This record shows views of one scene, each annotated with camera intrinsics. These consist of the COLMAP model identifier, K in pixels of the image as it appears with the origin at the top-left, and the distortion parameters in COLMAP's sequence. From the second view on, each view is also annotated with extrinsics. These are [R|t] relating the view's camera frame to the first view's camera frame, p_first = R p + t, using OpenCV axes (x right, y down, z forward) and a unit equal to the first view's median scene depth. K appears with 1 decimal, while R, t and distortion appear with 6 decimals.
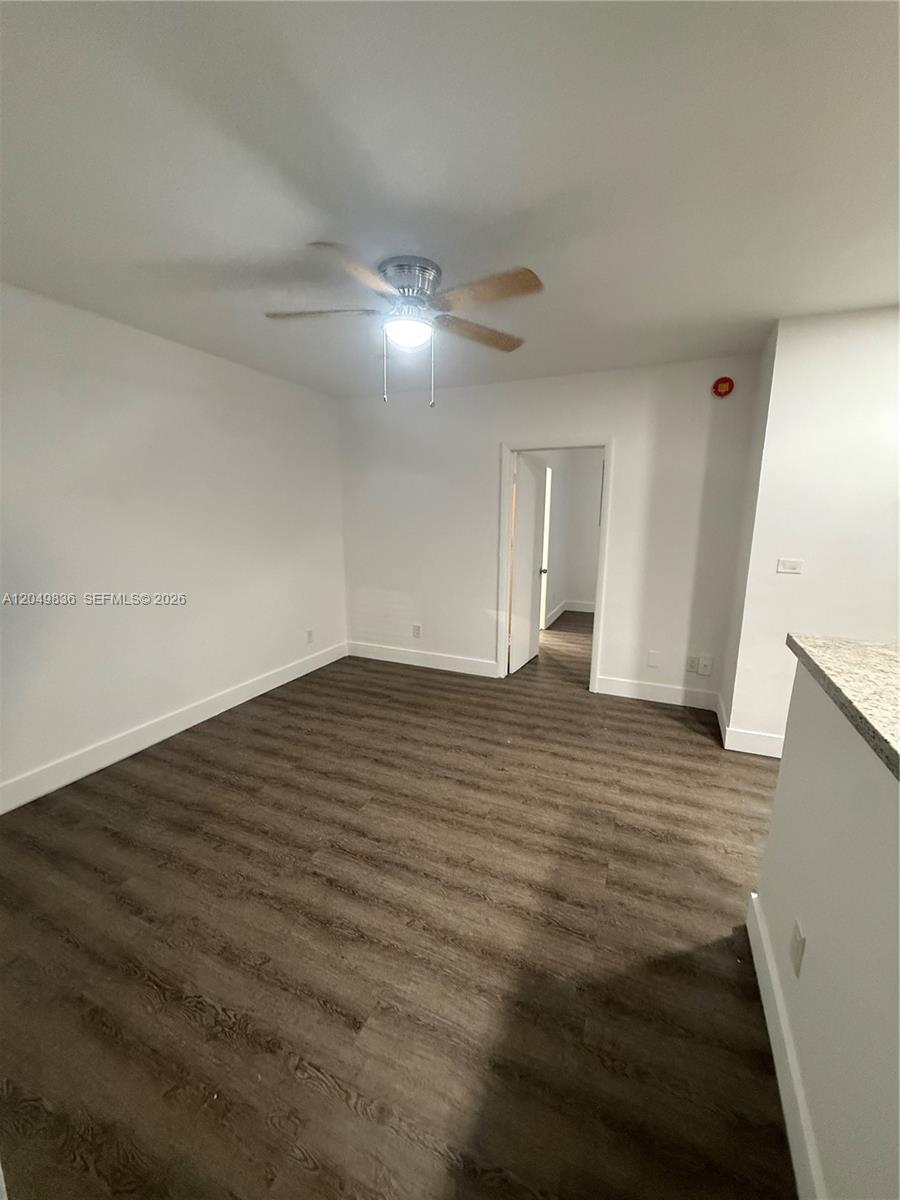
lens RADIAL K [[479.5, 0, 449.8], [0, 479.5, 600.0], [0, 0, 1]] dist [0.002346, 0.000077]
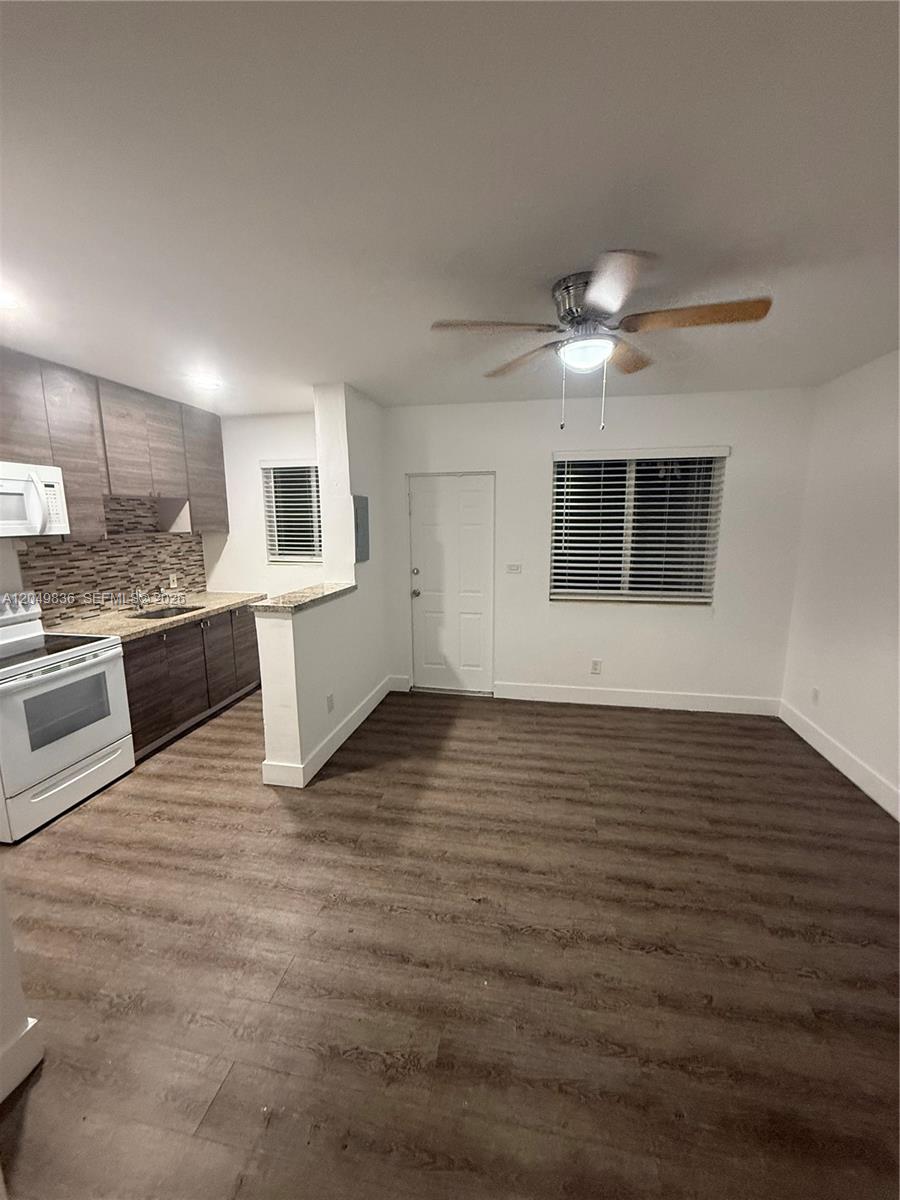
lens RADIAL K [[479.5, 0, 450.7], [0, 479.5, 603.9], [0, 0, 1]] dist [0.002346, 0.000077]
pose [[-0.974152, 0.038292, -0.222626, 0.365313], [-0.045340, 0.932329, 0.358757, -0.400030], [0.221298, 0.359577, -0.906494, 1.835903]]
